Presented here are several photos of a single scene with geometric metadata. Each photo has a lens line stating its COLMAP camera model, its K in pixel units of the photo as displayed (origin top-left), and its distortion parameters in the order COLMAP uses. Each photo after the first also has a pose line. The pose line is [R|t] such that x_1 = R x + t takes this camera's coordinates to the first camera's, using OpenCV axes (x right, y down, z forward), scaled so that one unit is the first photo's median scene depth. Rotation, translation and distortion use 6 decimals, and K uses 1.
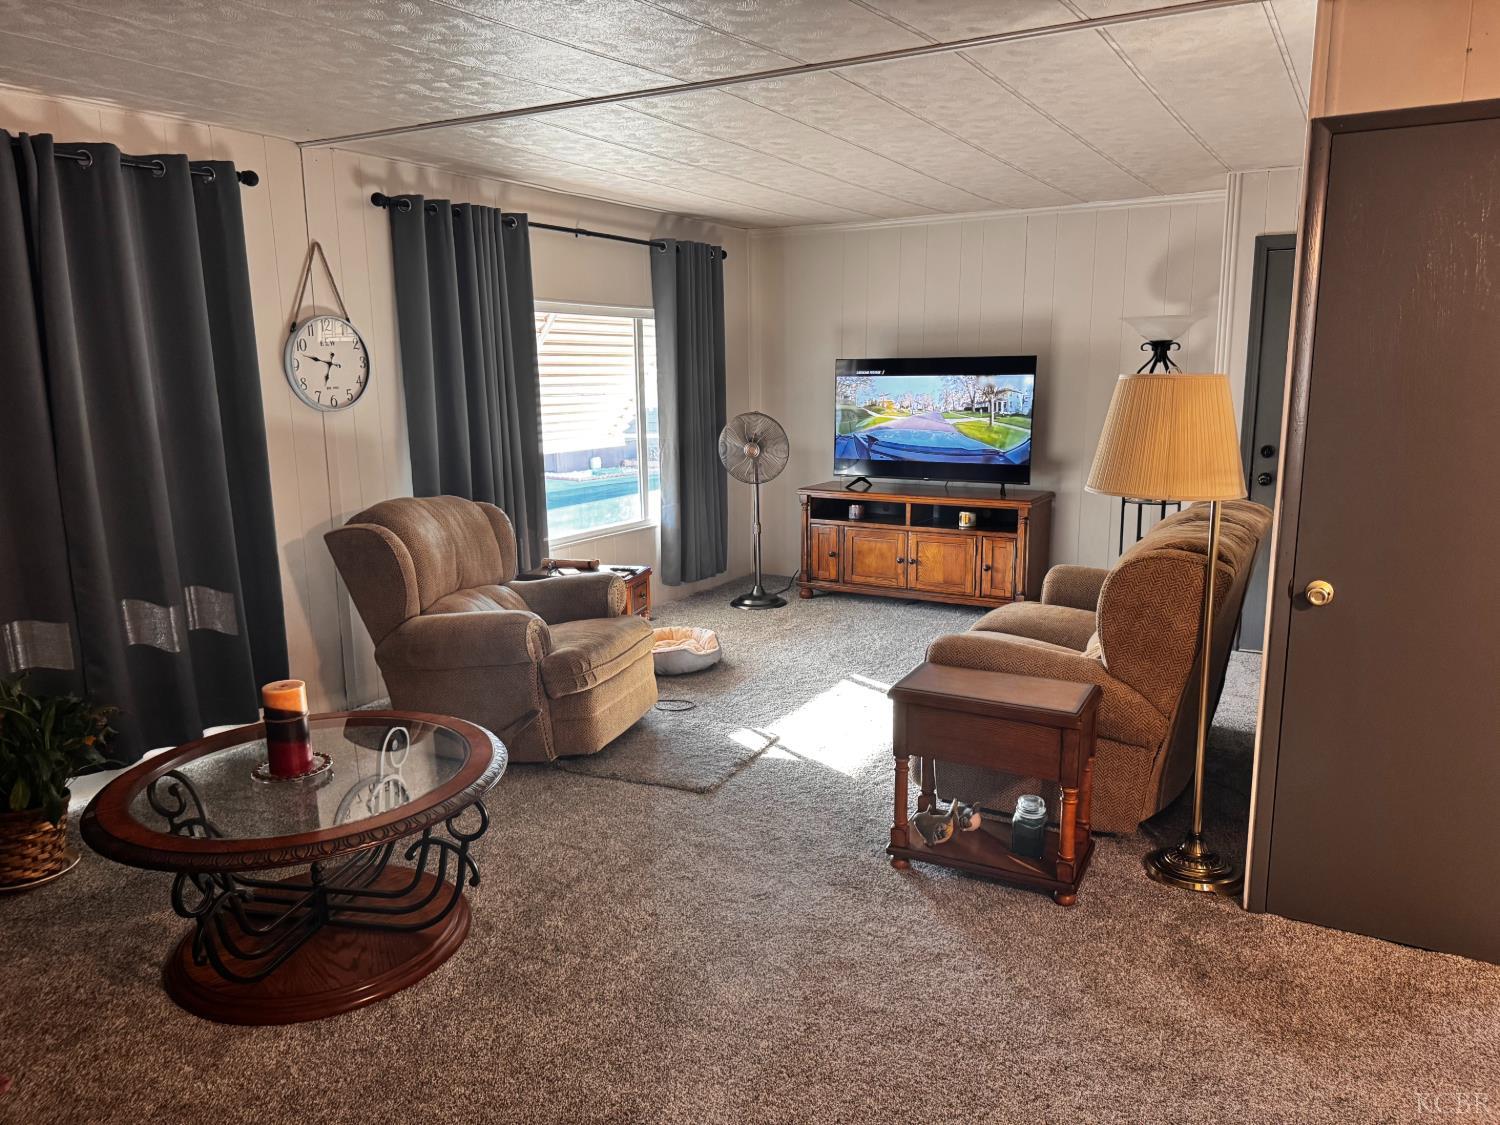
lens RADIAL K [[1047.1, 0, 750.0], [0, 1047.1, 562.5], [0, 0, 1]] dist [0.004633, 0.002246]
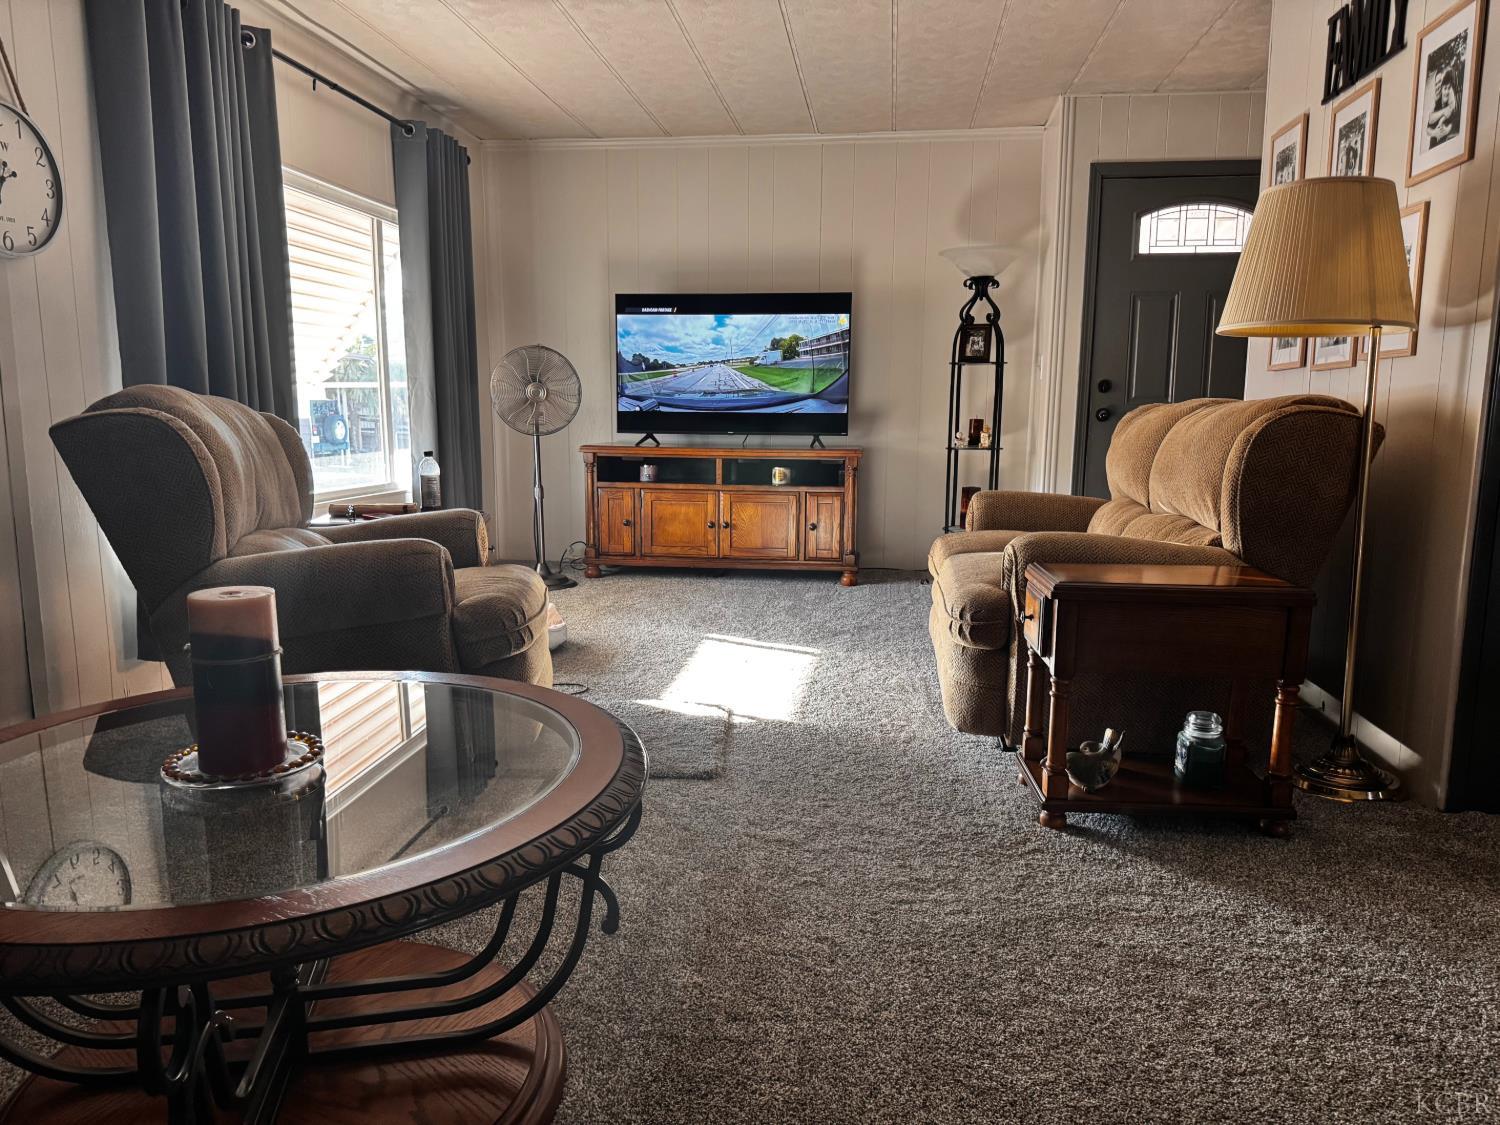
lens RADIAL K [[1070.3, 0, 750.0], [0, 1070.3, 562.5], [0, 0, 1]] dist [-0.001044, -0.000588]
pose [[0.926822, -0.043517, 0.372970, -0.158587], [0.056116, 0.998160, -0.022985, 0.051415], [-0.371284, 0.042233, 0.927558, 0.173811]]
